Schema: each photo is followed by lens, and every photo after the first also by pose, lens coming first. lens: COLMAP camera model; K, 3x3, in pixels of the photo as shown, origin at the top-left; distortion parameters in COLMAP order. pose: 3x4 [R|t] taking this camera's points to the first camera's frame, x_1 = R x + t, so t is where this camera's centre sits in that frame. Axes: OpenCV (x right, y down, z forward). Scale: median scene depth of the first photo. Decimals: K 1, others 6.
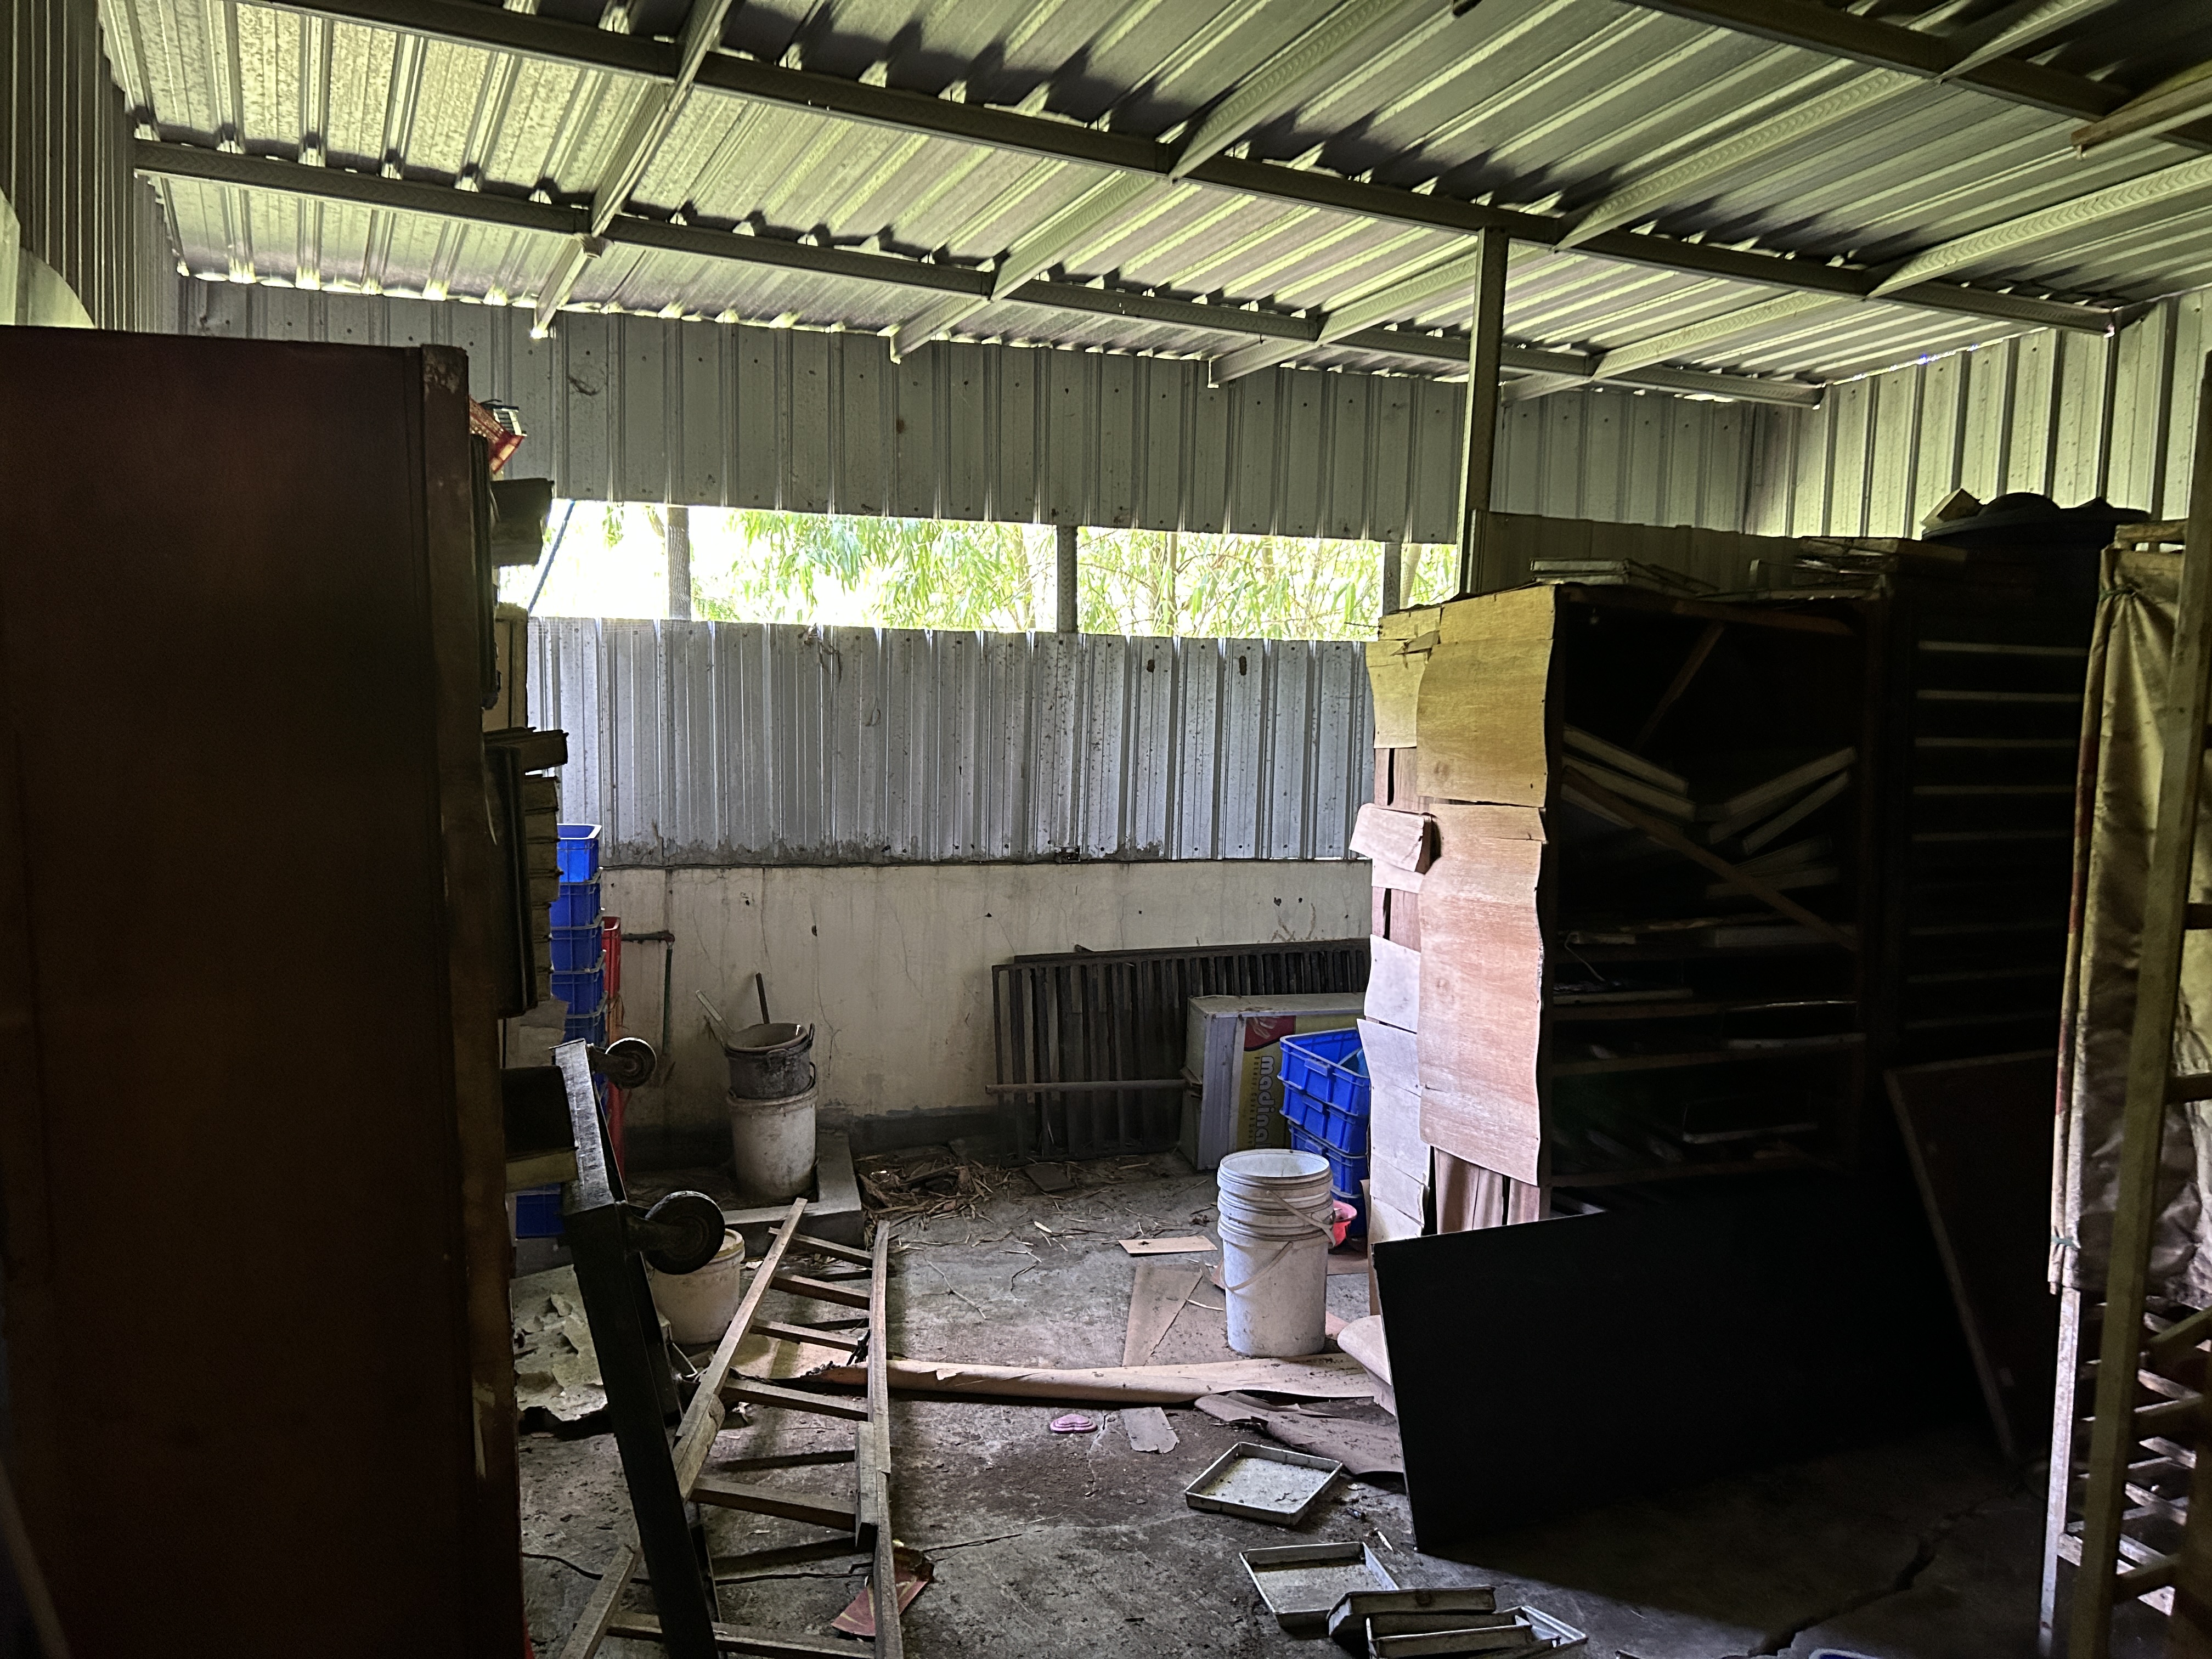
lens RADIAL K [[1690.6, 0, 1106.0], [0, 1690.6, 829.5], [0, 0, 1]] dist [0.000347, -0.000001]
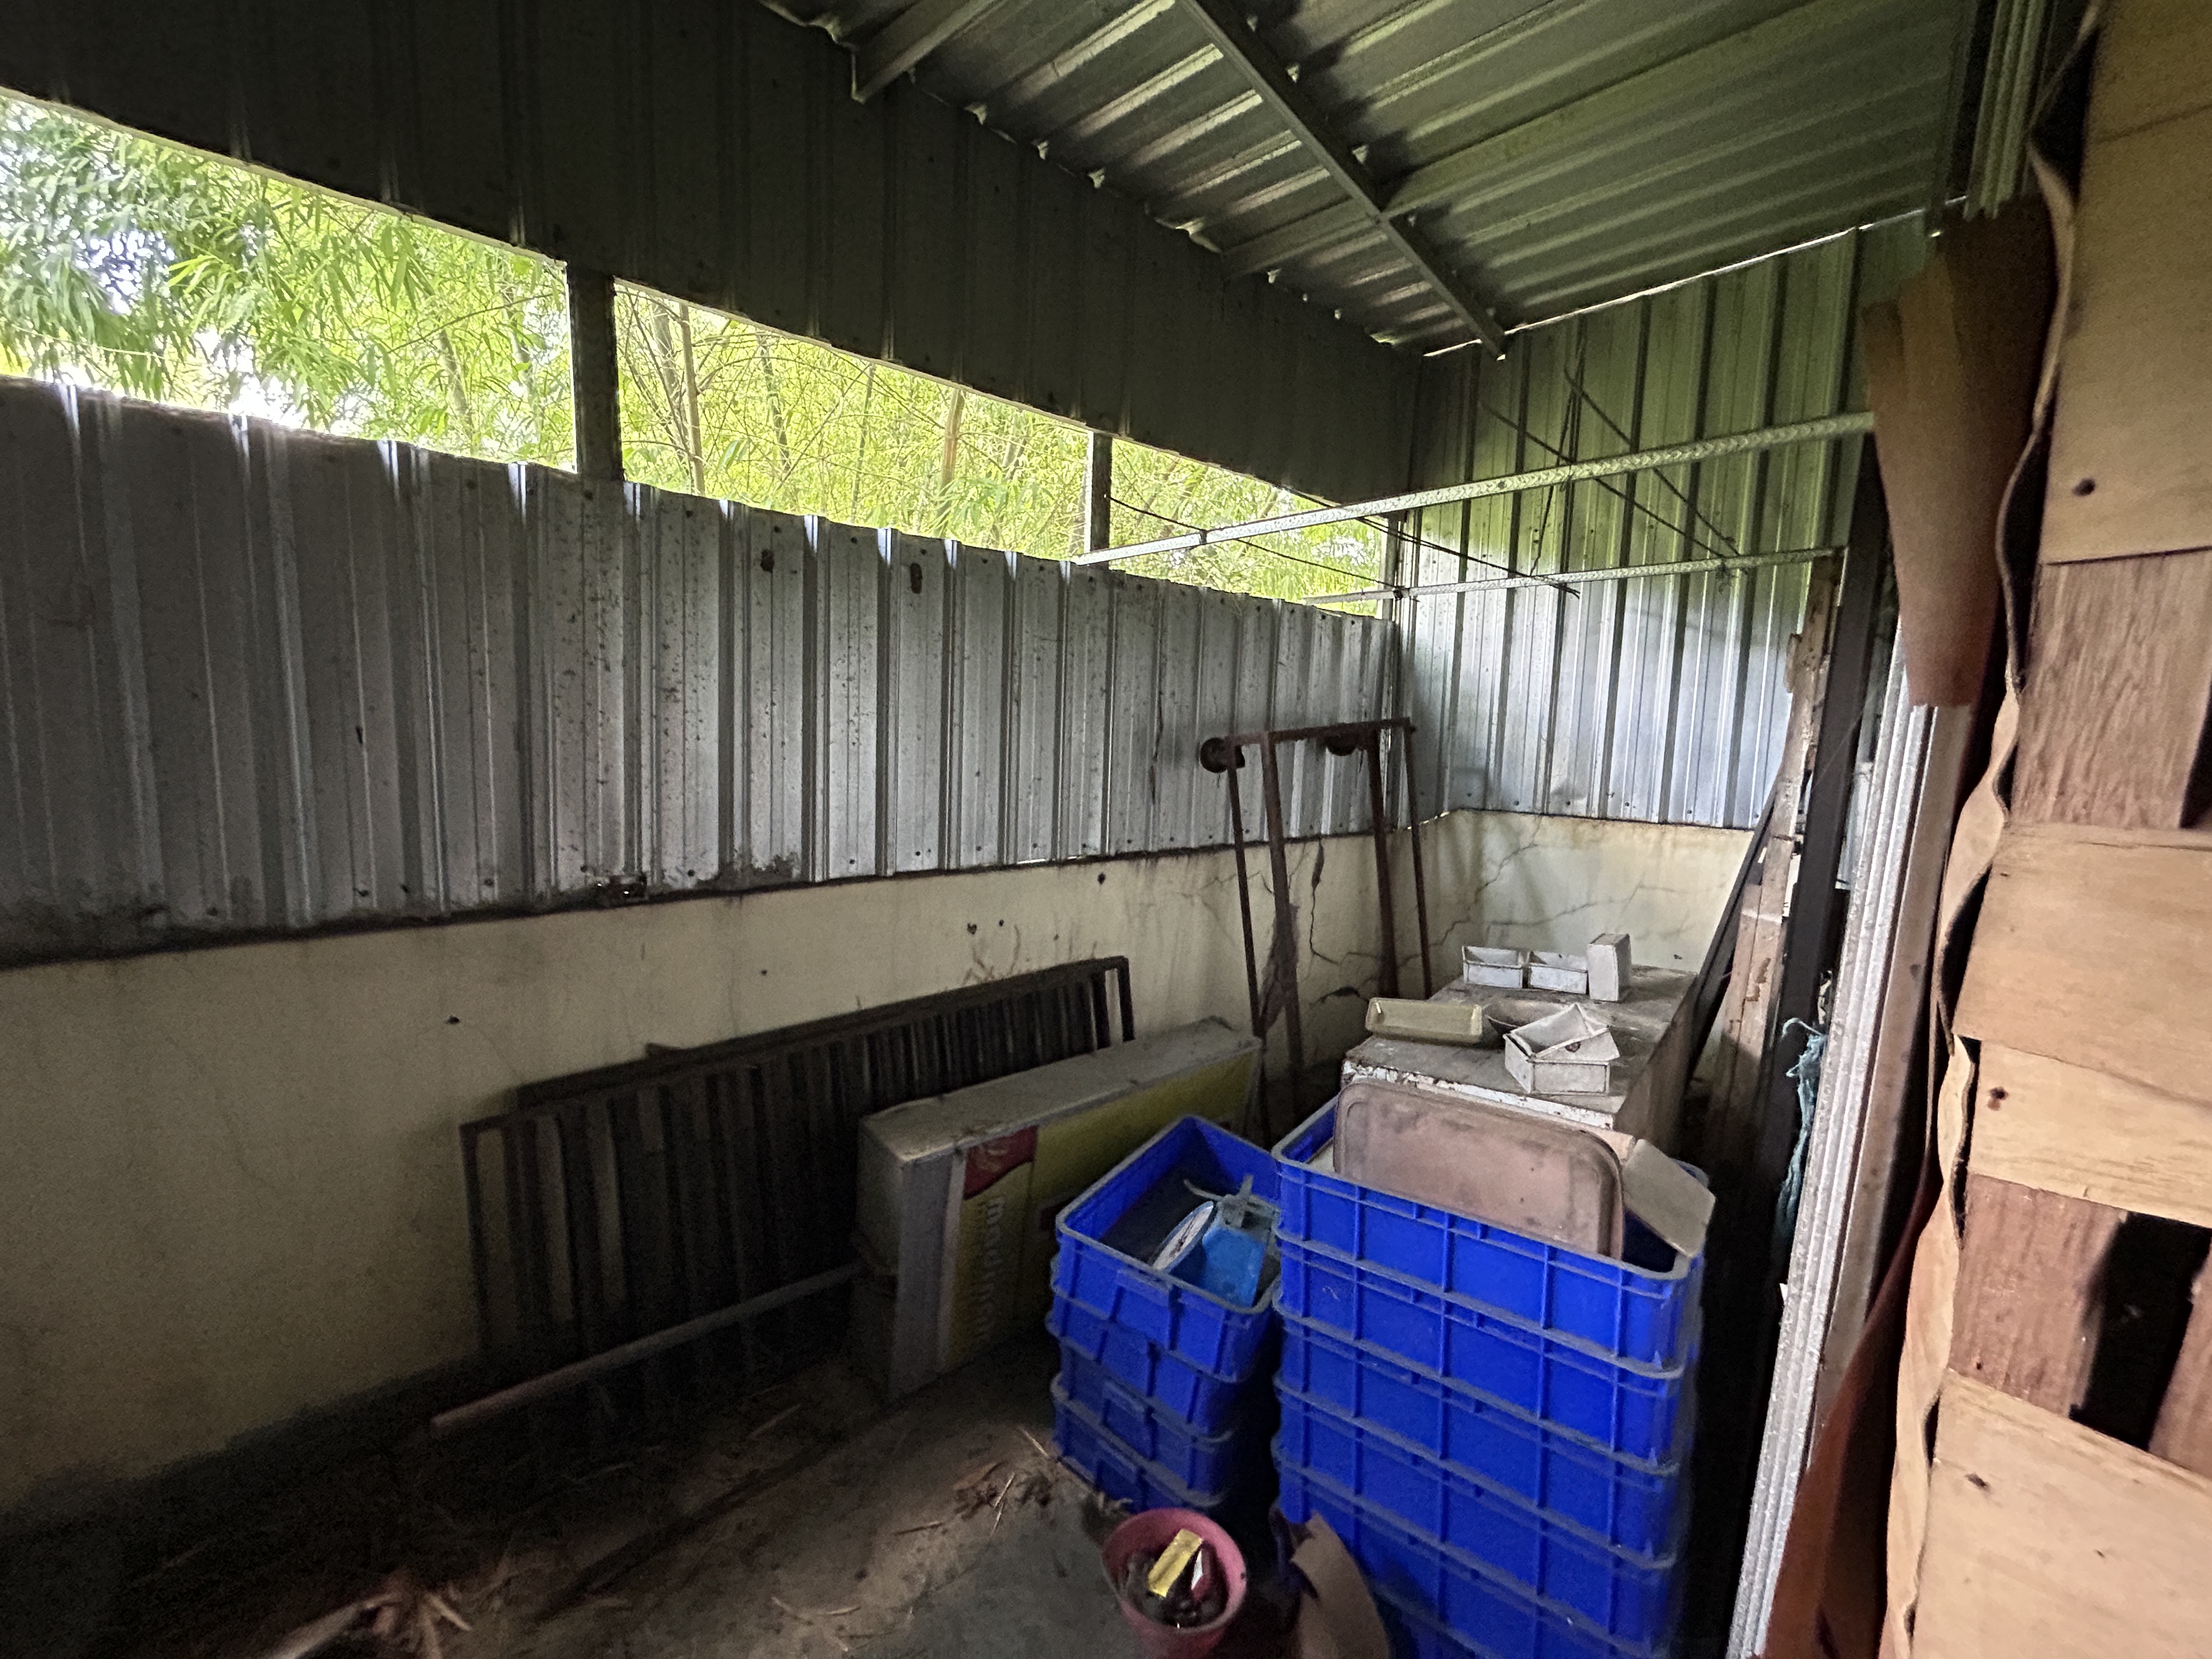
lens RADIAL K [[890.6, 0, 1106.0], [0, 890.6, 829.5], [0, 0, 1]] dist [-0.000865, -0.000076]
pose [[0.907217, -0.039411, 0.418812, -0.000295], [0.014771, 0.997972, 0.061915, -0.020387], [-0.420403, -0.049985, 0.905960, 0.666158]]
